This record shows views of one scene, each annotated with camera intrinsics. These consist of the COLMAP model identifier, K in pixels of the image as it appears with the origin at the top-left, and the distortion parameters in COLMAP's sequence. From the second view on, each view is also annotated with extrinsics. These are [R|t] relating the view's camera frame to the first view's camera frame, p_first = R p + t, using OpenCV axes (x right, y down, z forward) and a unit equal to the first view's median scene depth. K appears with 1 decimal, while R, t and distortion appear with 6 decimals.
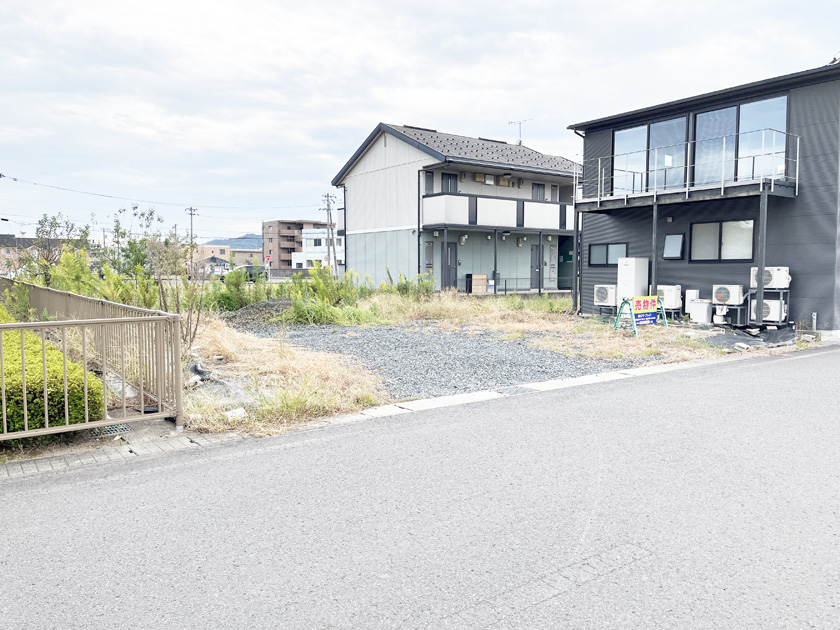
lens RADIAL K [[632.9, 0, 426.3], [0, 632.9, 312.7], [0, 0, 1]] dist [0.058530, -0.076608]
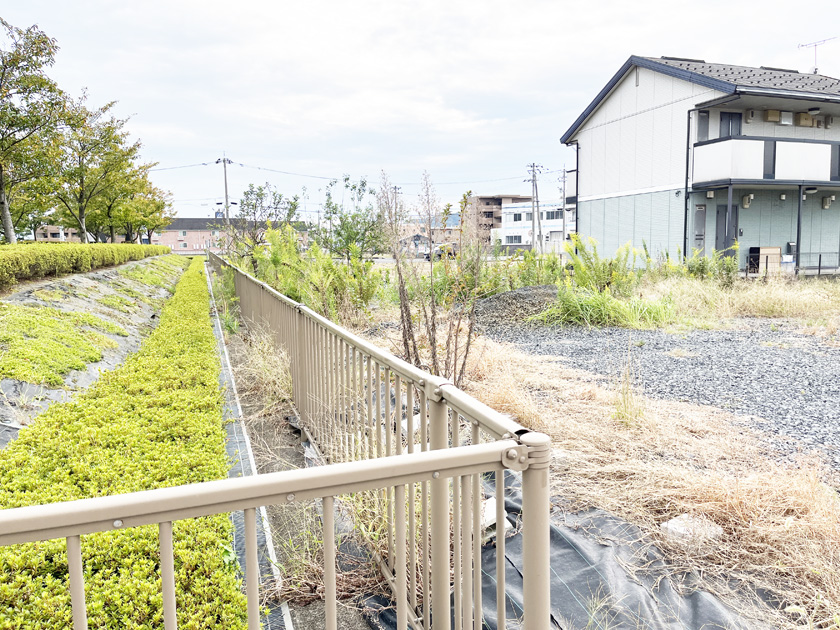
lens RADIAL K [[632.9, 0, 421.6], [0, 632.9, 312.0], [0, 0, 1]] dist [0.058530, -0.076608]
pose [[0.953213, 0.015732, -0.301891, -0.081462], [-0.004784, 0.999305, 0.036971, -0.011471], [0.302263, -0.033797, 0.952625, 0.172122]]
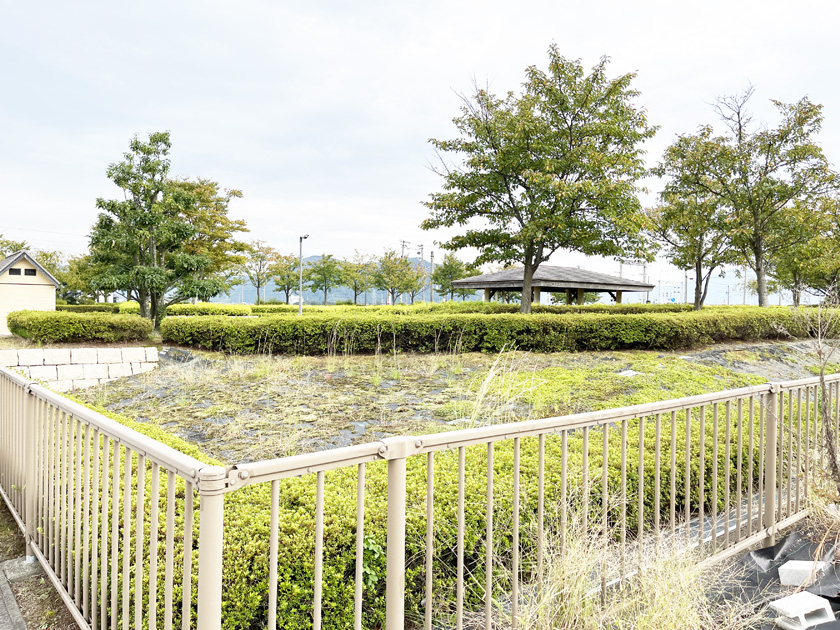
lens RADIAL K [[632.9, 0, 425.4], [0, 632.9, 315.2], [0, 0, 1]] dist [0.058530, -0.076608]
pose [[0.057212, 0.008231, -0.998328, -0.019245], [-0.078665, 0.996894, 0.003711, -0.017777], [0.995258, 0.078321, 0.057682, 0.247121]]
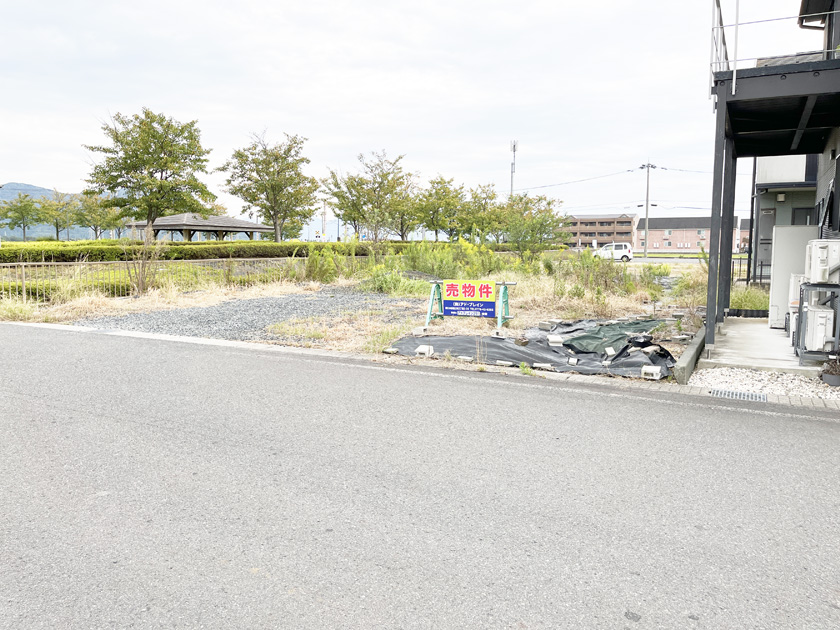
lens RADIAL K [[632.9, 0, 417.1], [0, 632.9, 308.0], [0, 0, 1]] dist [0.058530, -0.076608]
pose [[0.428316, 0.086484, -0.899481, 0.525365], [-0.063947, 0.995815, 0.065296, -0.019496], [0.901363, 0.029551, 0.432054, 0.316162]]
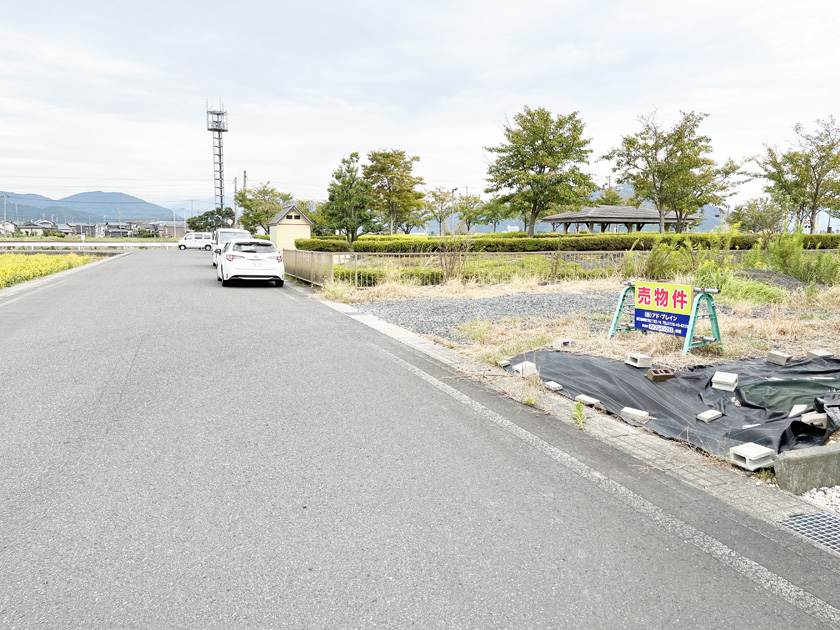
lens RADIAL K [[632.9, 0, 432.0], [0, 632.9, 311.9], [0, 0, 1]] dist [0.058530, -0.076608]
pose [[-0.269336, 0.109469, -0.956804, 0.493019], [-0.069245, 0.988746, 0.132615, -0.031897], [0.960554, 0.101972, -0.258725, 0.492759]]
